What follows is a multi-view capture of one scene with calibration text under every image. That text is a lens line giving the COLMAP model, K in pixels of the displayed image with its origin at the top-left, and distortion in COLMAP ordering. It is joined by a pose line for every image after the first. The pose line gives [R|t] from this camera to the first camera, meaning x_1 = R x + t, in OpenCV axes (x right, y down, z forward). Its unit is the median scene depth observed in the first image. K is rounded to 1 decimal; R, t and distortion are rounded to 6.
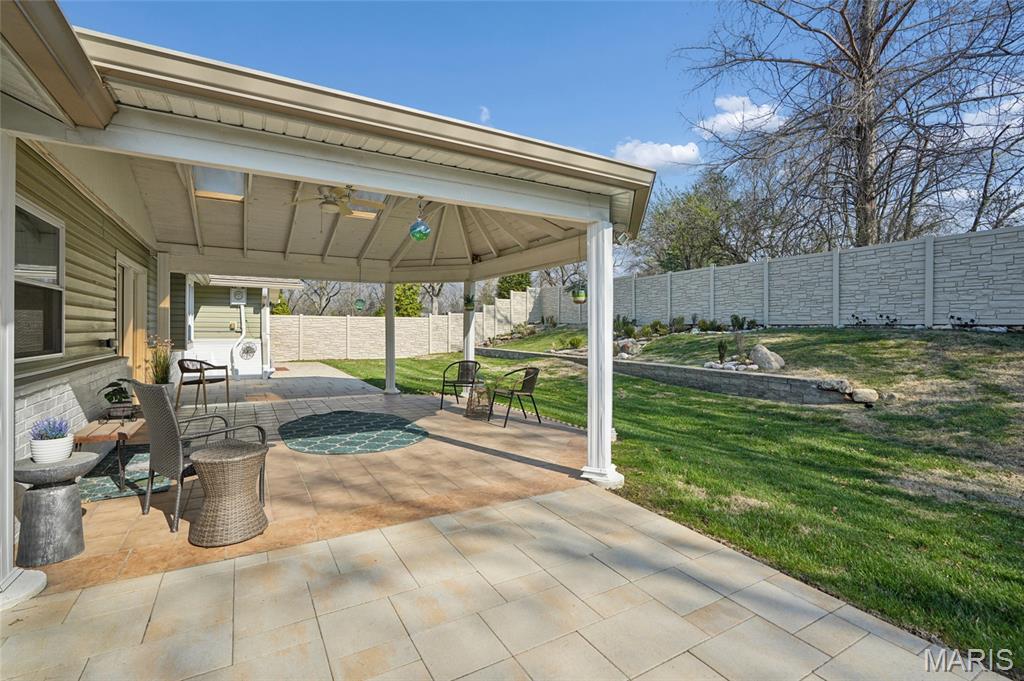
lens RADIAL K [[466.5, 0, 509.1], [0, 466.5, 334.5], [0, 0, 1]] dist [0.001157, 0.000076]
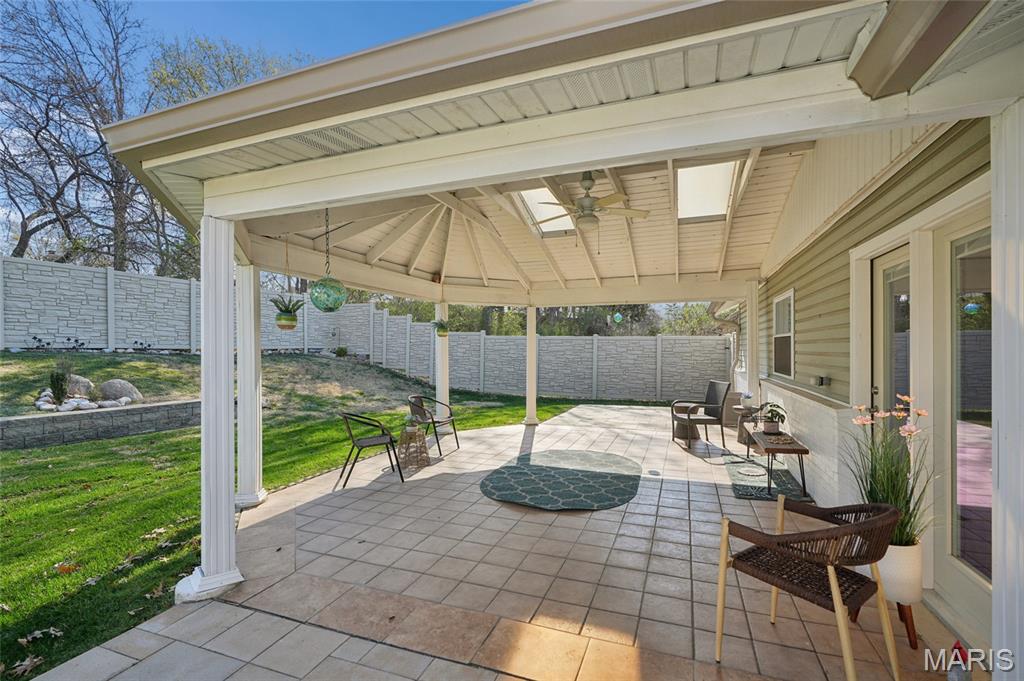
lens RADIAL K [[466.5, 0, 508.7], [0, 466.5, 347.2], [0, 0, 1]] dist [0.001157, 0.000076]
pose [[-0.635745, 0.006333, 0.771873, -0.533838], [0.015948, 0.999861, 0.004932, -0.014207], [-0.771734, 0.015446, -0.635758, 0.946878]]
